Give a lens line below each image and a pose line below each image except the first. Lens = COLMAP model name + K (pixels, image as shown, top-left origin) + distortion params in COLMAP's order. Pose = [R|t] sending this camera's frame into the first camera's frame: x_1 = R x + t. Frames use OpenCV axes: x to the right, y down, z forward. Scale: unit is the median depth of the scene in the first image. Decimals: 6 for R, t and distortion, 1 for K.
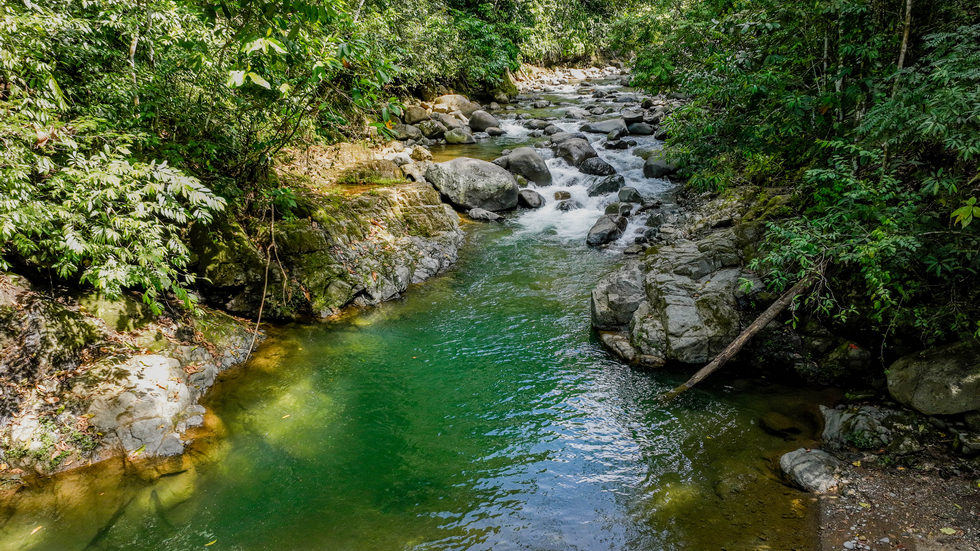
lens RADIAL K [[716.1, 0, 476.0], [0, 716.1, 275.8], [0, 0, 1]] dist [0.010452, 0.004943]
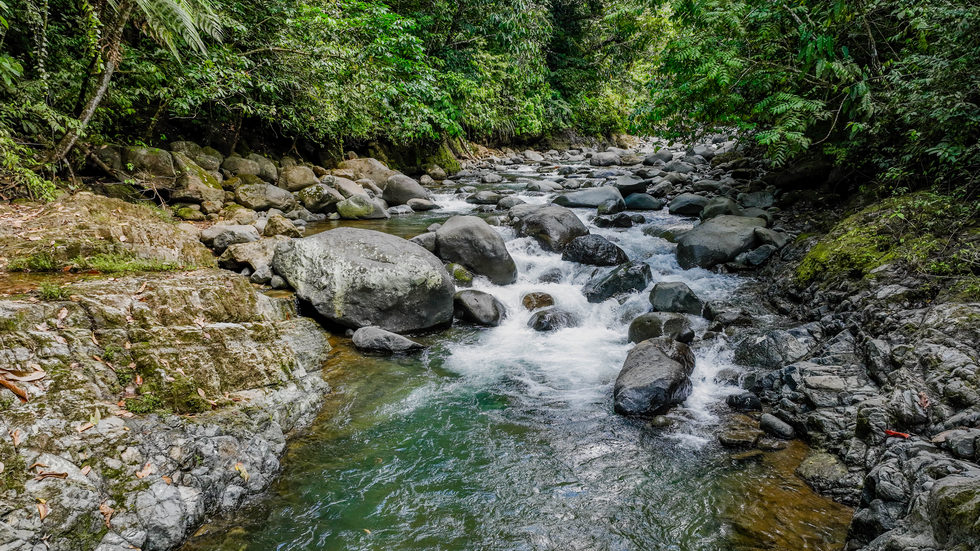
lens RADIAL K [[716.1, 0, 476.0], [0, 716.1, 275.8], [0, 0, 1]] dist [0.010452, 0.004943]
pose [[0.997415, -0.002594, 0.071803, 0.035511], [0.013673, 0.987938, -0.154242, -0.047454], [-0.070537, 0.154825, 0.985421, 0.461464]]
